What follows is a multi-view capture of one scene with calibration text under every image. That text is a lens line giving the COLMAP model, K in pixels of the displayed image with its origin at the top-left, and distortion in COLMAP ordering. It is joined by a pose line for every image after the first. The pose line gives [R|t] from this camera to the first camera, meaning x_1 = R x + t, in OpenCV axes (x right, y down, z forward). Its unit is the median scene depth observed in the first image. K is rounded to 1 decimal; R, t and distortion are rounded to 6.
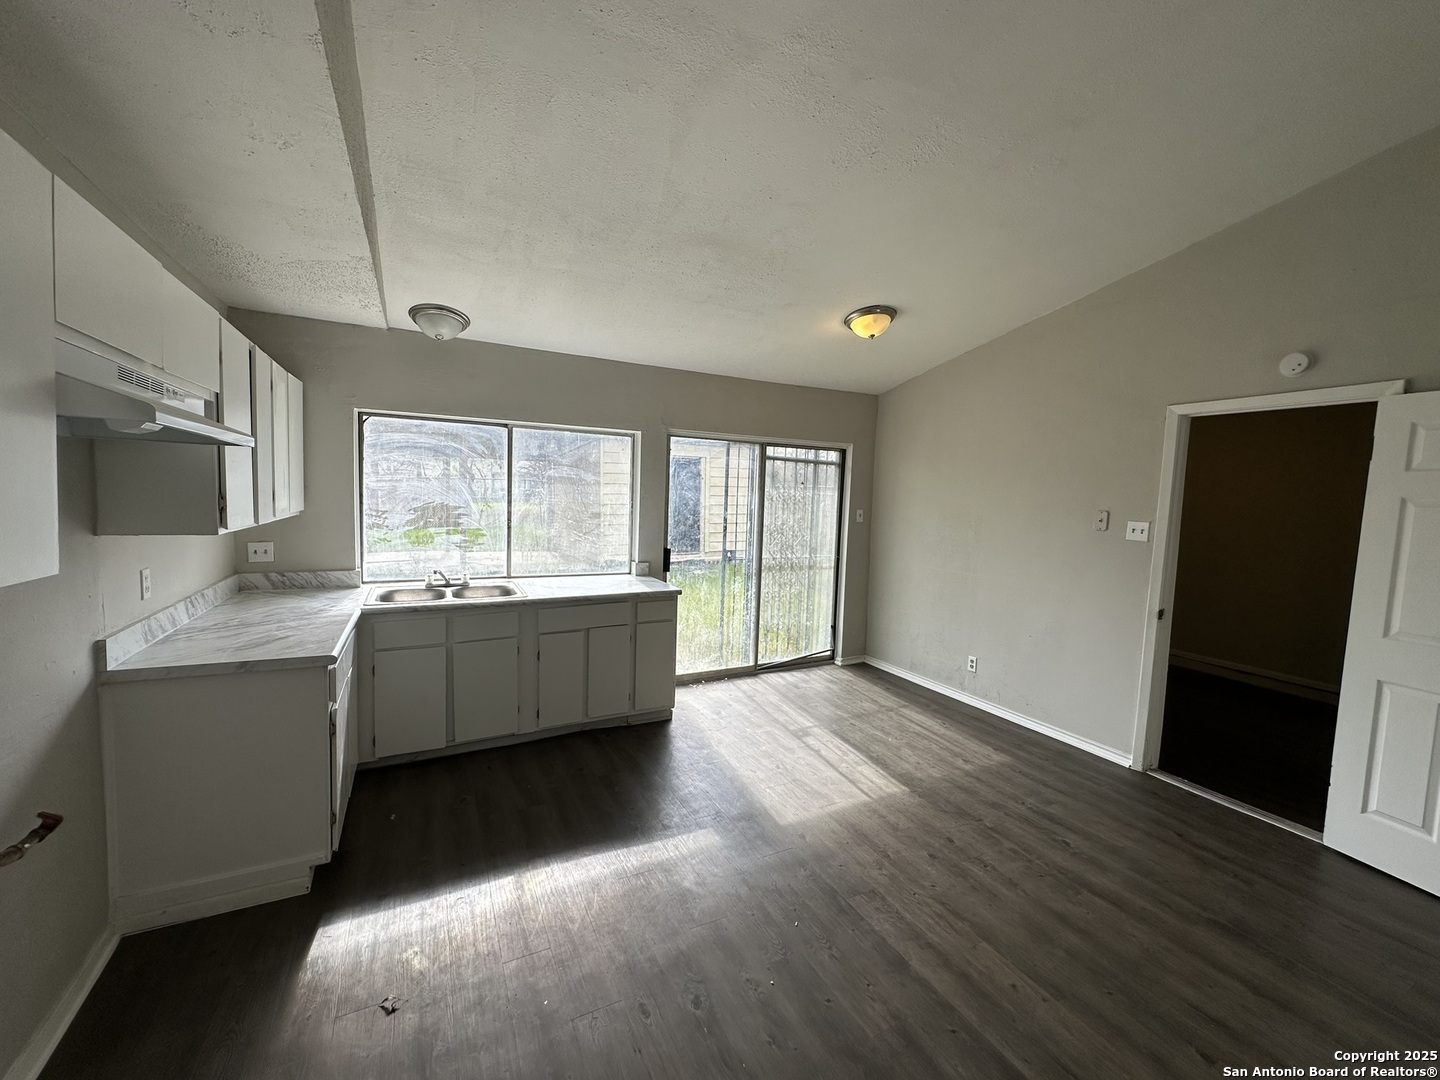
lens RADIAL K [[573.3, 0, 717.3], [0, 573.3, 536.1], [0, 0, 1]] dist [-0.005855, 0.000239]
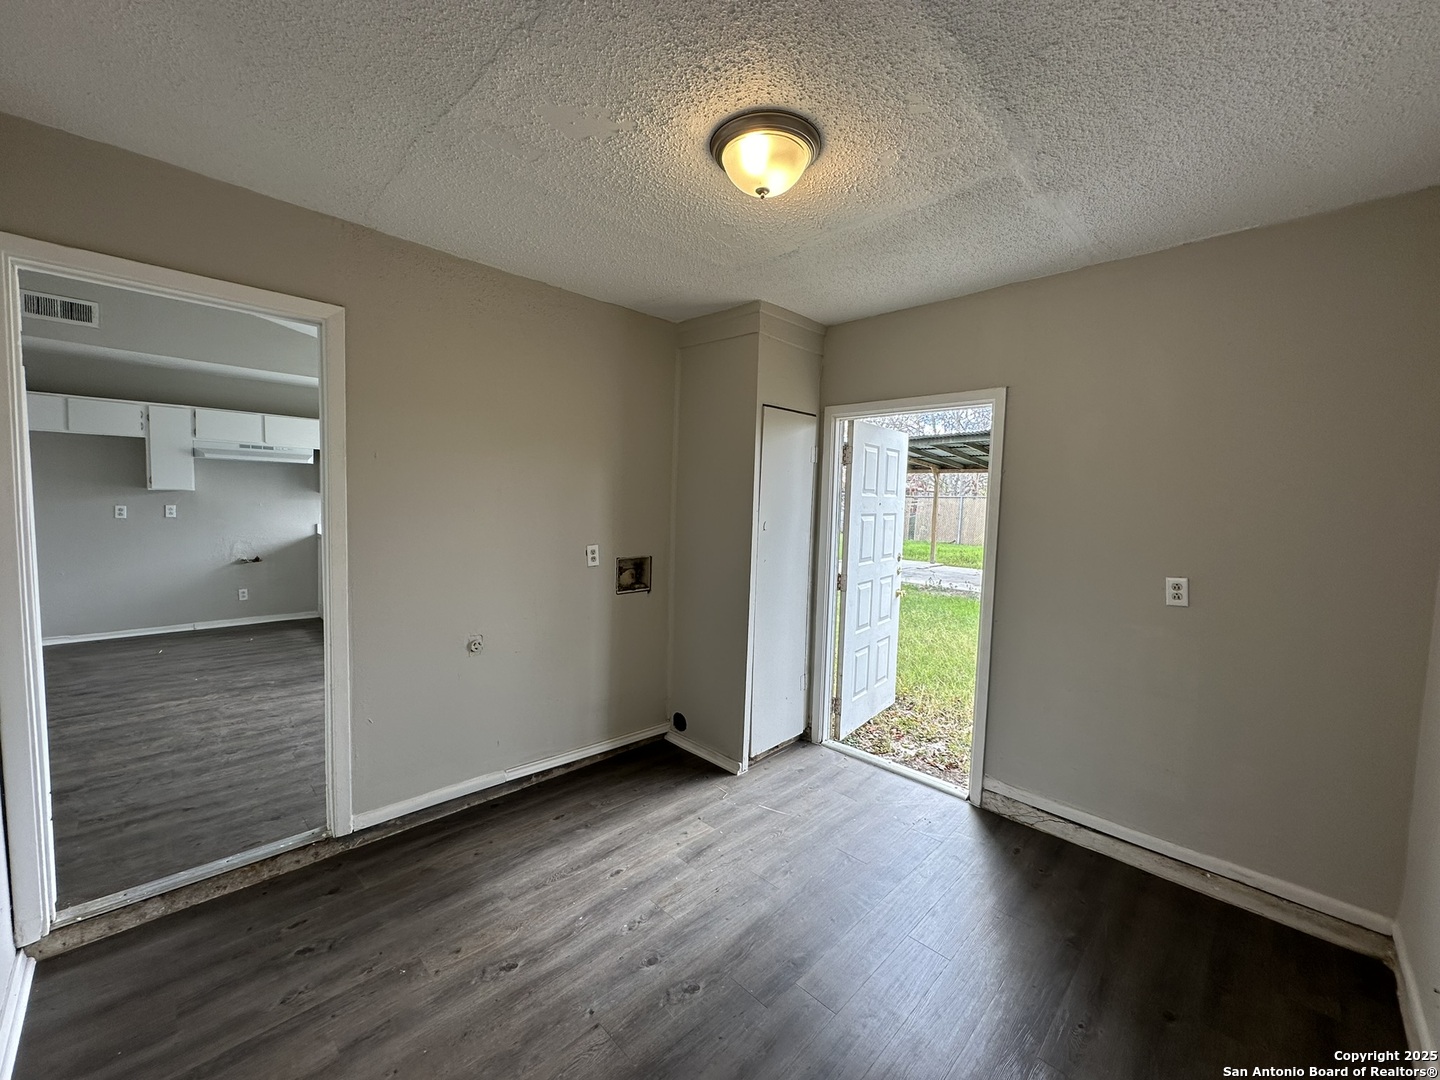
lens RADIAL K [[576.9, 0, 717.1], [0, 576.9, 535.3], [0, 0, 1]] dist [-0.001439, 0.000066]
pose [[0.307612, 0.040347, -0.950656, 2.102277], [-0.088440, 0.995988, 0.013653, -0.002083], [0.947393, 0.079876, 0.309946, 1.613236]]
